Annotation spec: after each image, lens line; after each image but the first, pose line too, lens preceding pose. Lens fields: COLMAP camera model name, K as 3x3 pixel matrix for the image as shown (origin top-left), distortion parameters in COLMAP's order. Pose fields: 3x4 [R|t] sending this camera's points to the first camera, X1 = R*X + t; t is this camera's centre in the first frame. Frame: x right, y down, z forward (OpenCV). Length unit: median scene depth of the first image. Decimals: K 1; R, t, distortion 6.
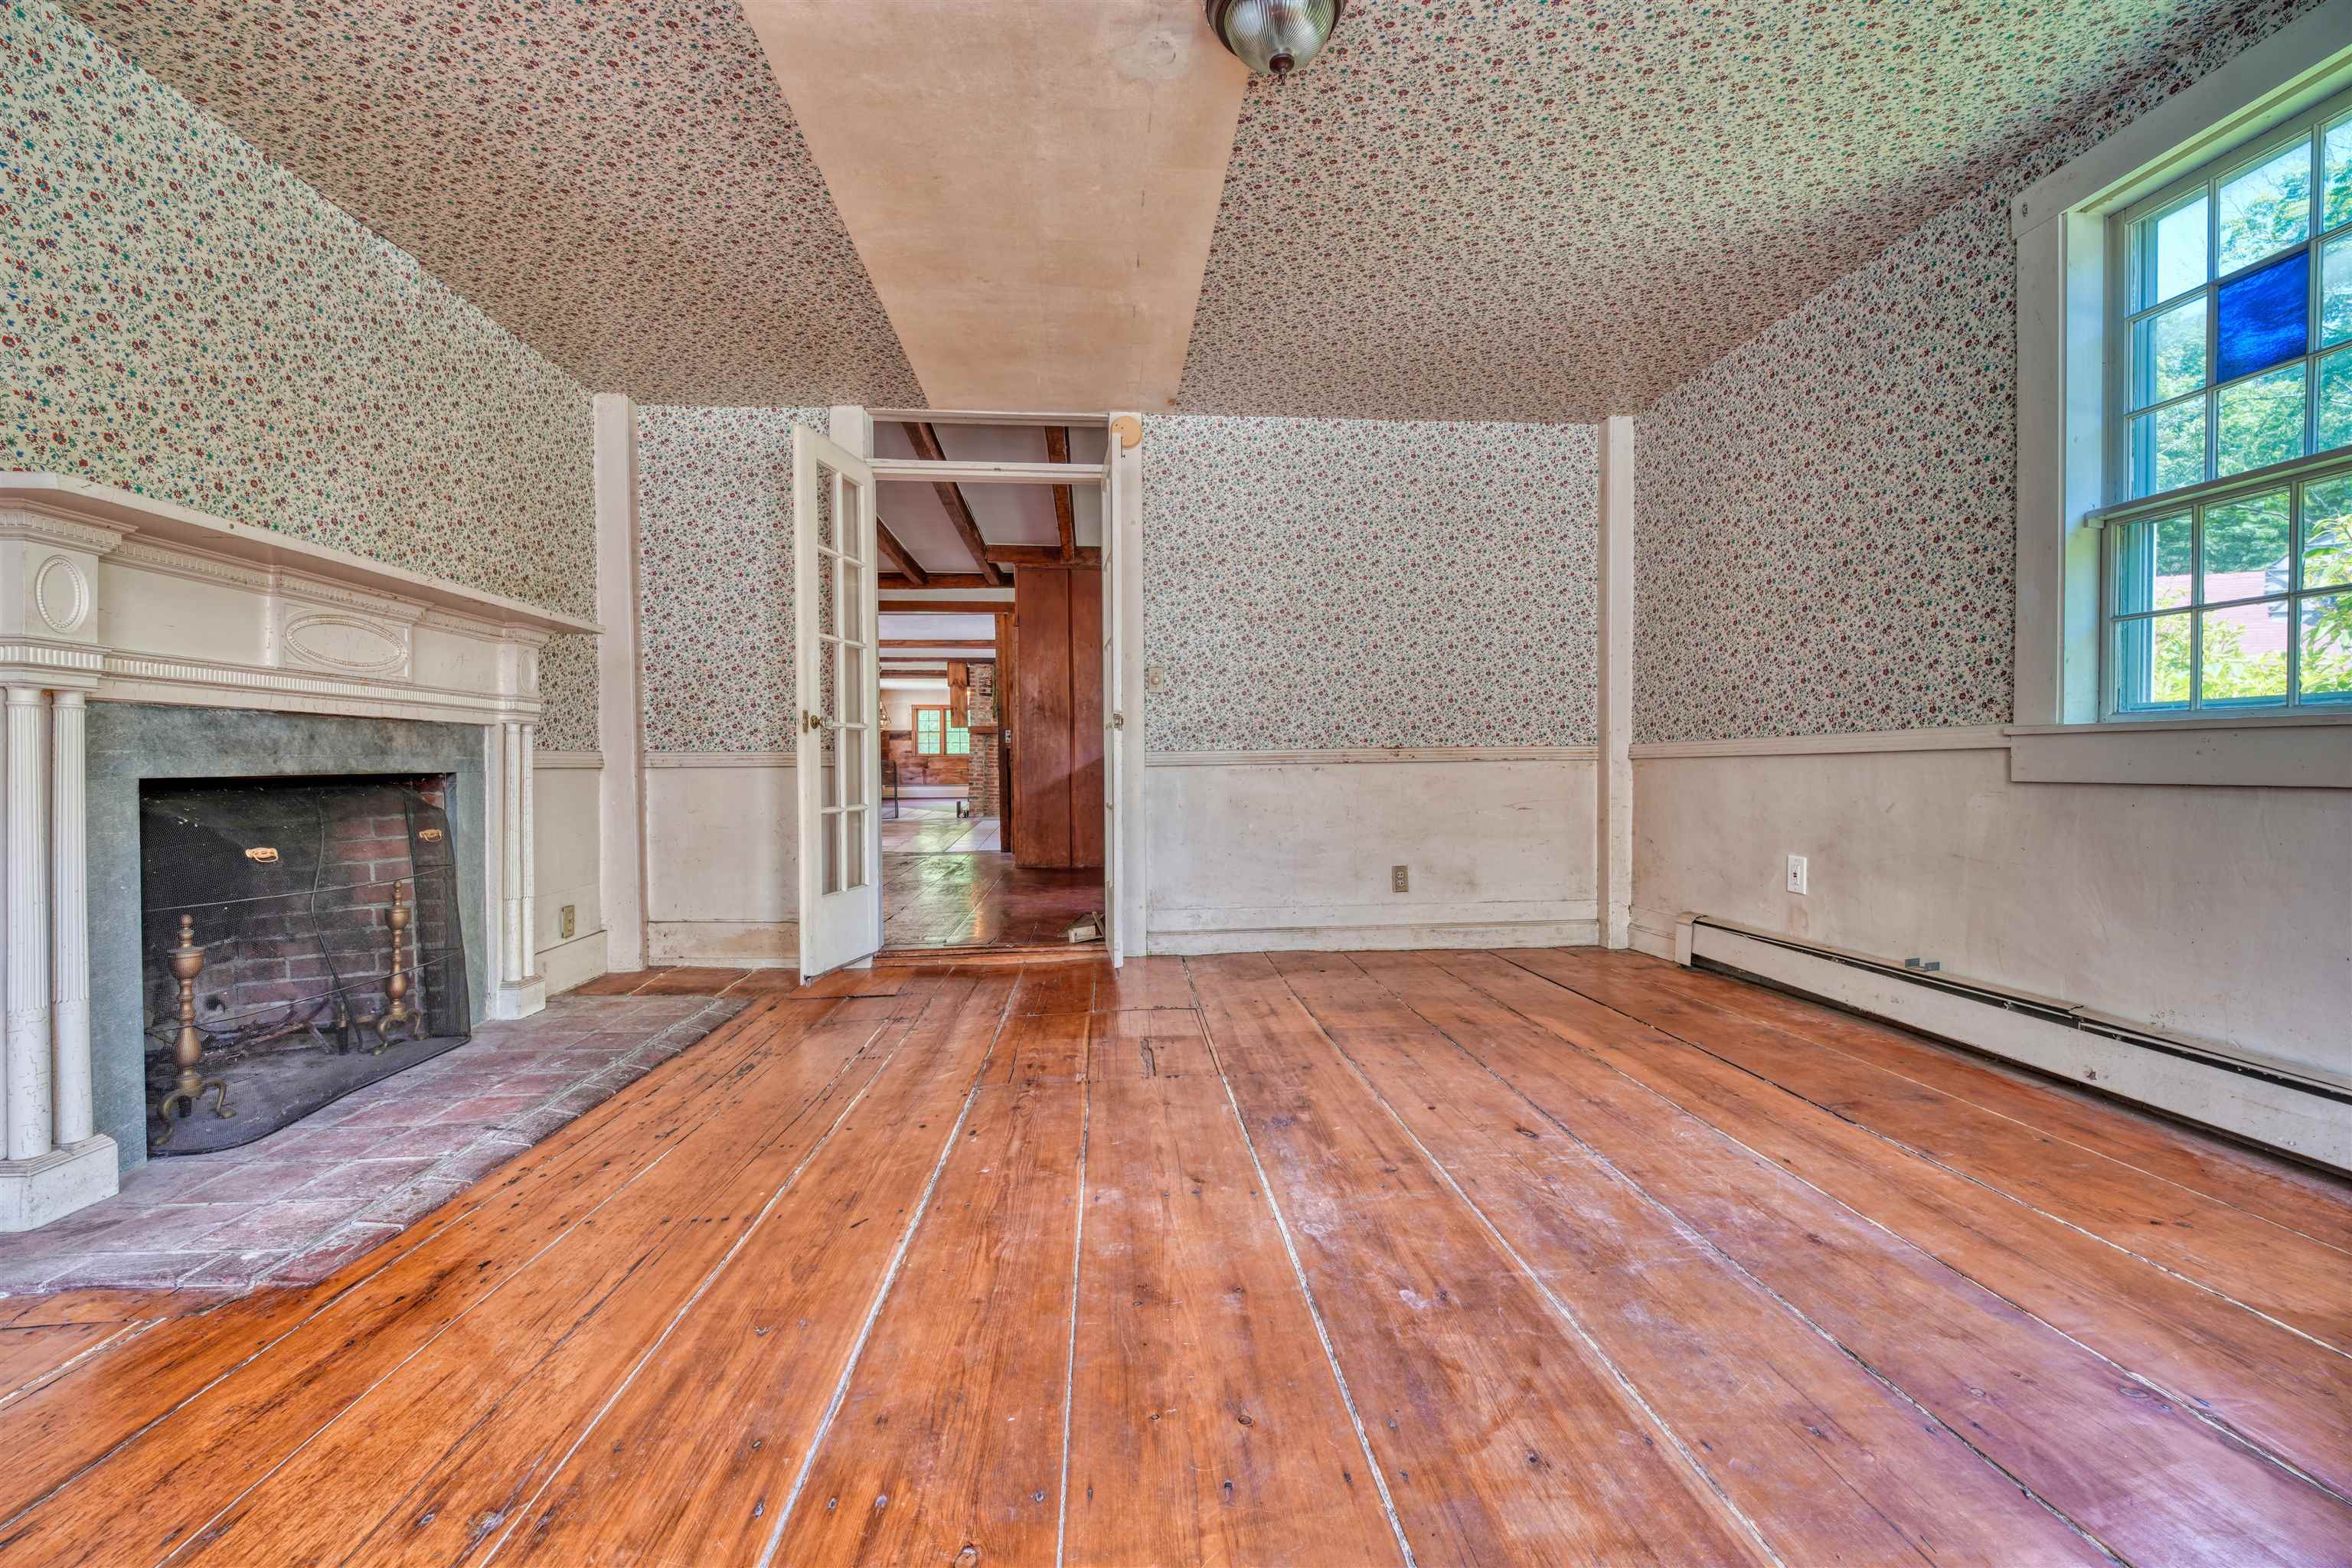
lens RADIAL K [[979.6, 0, 1182.9], [0, 979.6, 783.5], [0, 0, 1]] dist [-0.012461, -0.002697]
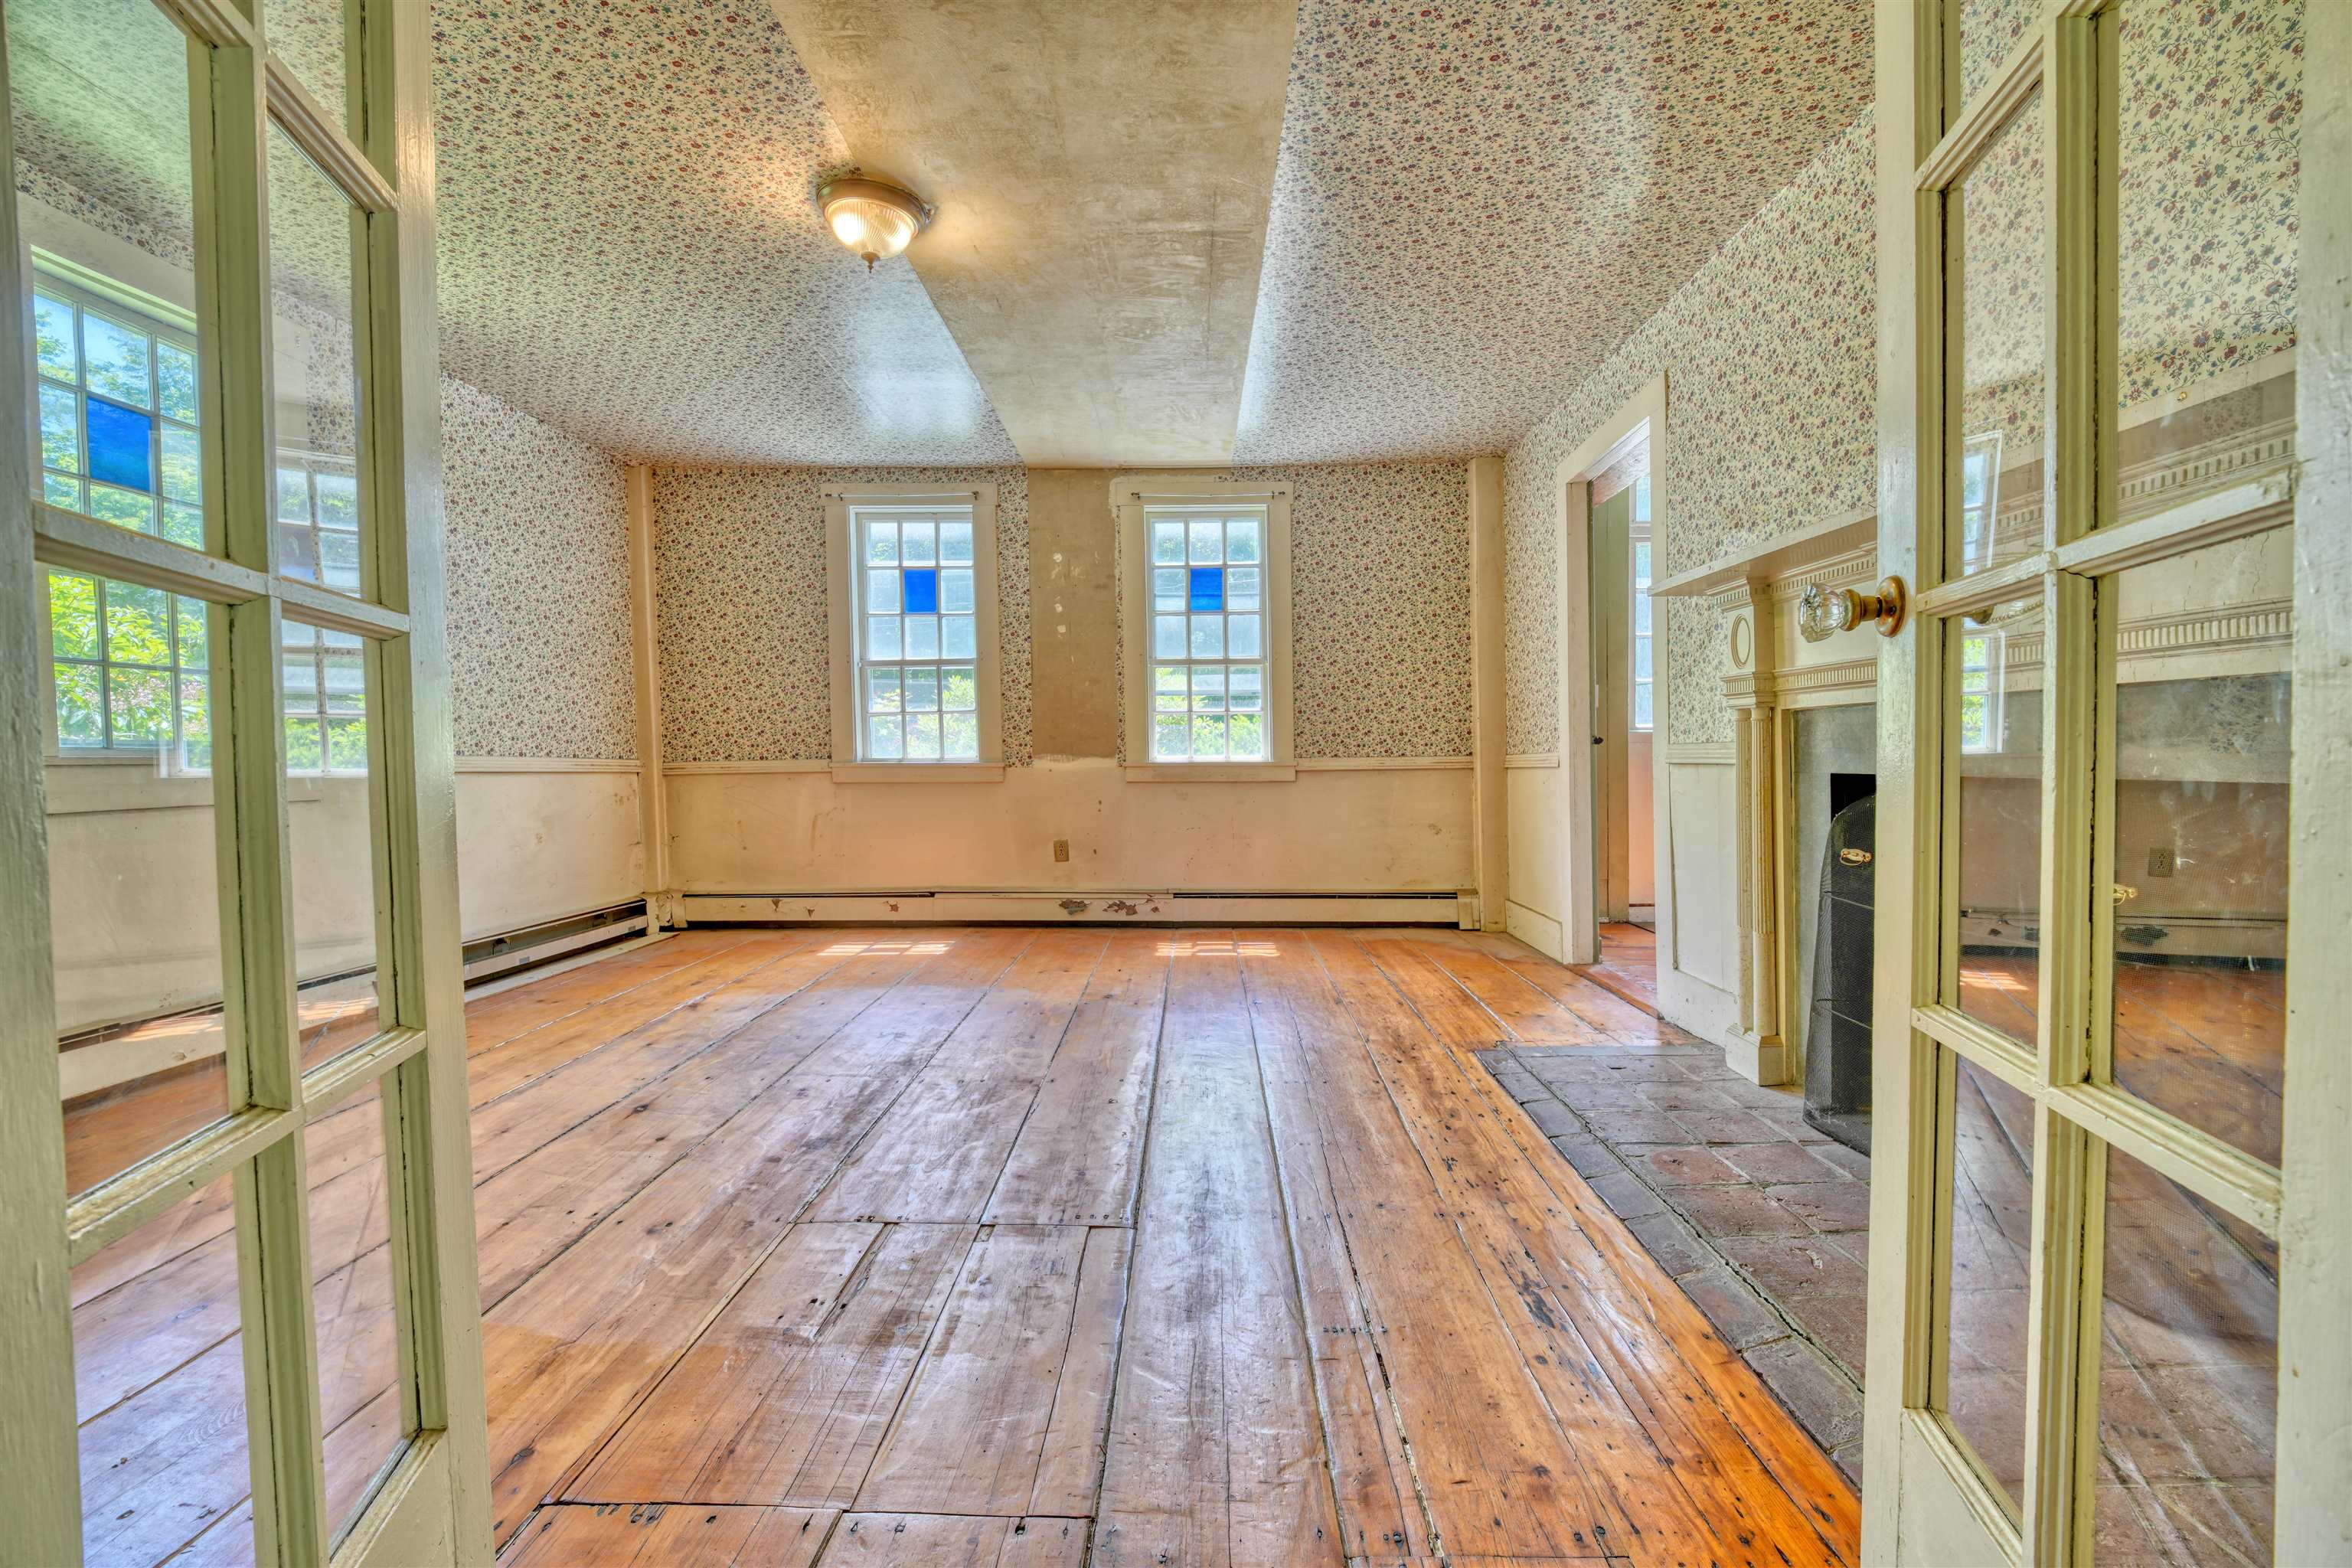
lens RADIAL K [[979.6, 0, 1175.4], [0, 979.6, 783.6], [0, 0, 1]] dist [-0.012461, -0.002697]
pose [[-0.993964, 0.016655, 0.108438, -0.415036], [0.021998, 0.998592, 0.048268, -0.063685], [-0.107481, 0.050362, -0.992931, 2.151007]]
